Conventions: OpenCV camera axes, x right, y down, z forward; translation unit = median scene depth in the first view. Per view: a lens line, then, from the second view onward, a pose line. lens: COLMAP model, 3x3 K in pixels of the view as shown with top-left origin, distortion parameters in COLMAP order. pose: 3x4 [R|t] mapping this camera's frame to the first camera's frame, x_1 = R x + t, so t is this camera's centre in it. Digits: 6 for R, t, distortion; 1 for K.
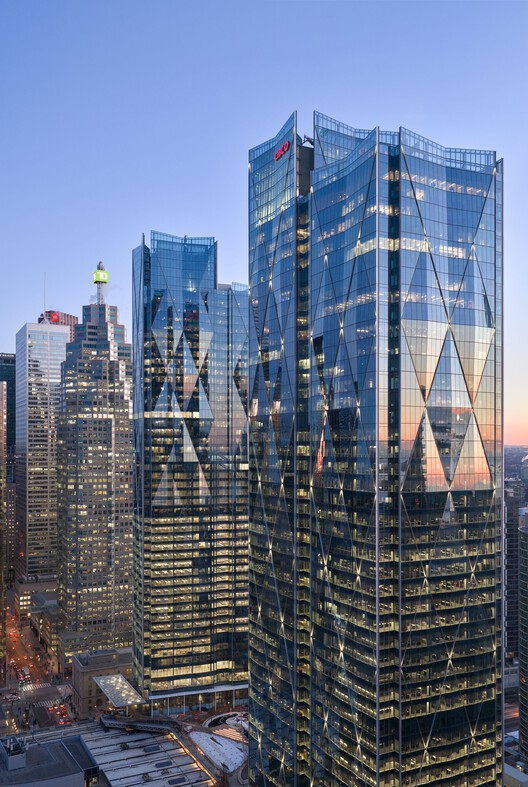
lens RADIAL K [[724.5, 0, 263.4], [0, 724.5, 399.7], [0, 0, 1]] dist [0.002318, 0.000000]
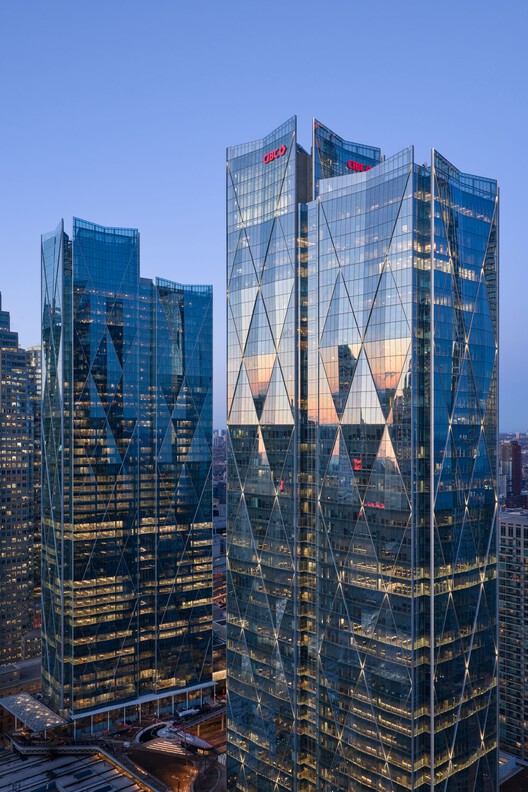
lens RADIAL K [[700.3, 0, 263.1], [0, 700.3, 389.0], [0, 0, 1]] dist [0.007943, -0.008345]
pose [[0.963110, 0.016287, 0.268613, -0.164429], [-0.019165, 0.999784, 0.008093, -0.024658], [-0.268423, -0.012942, 0.963214, 0.064179]]
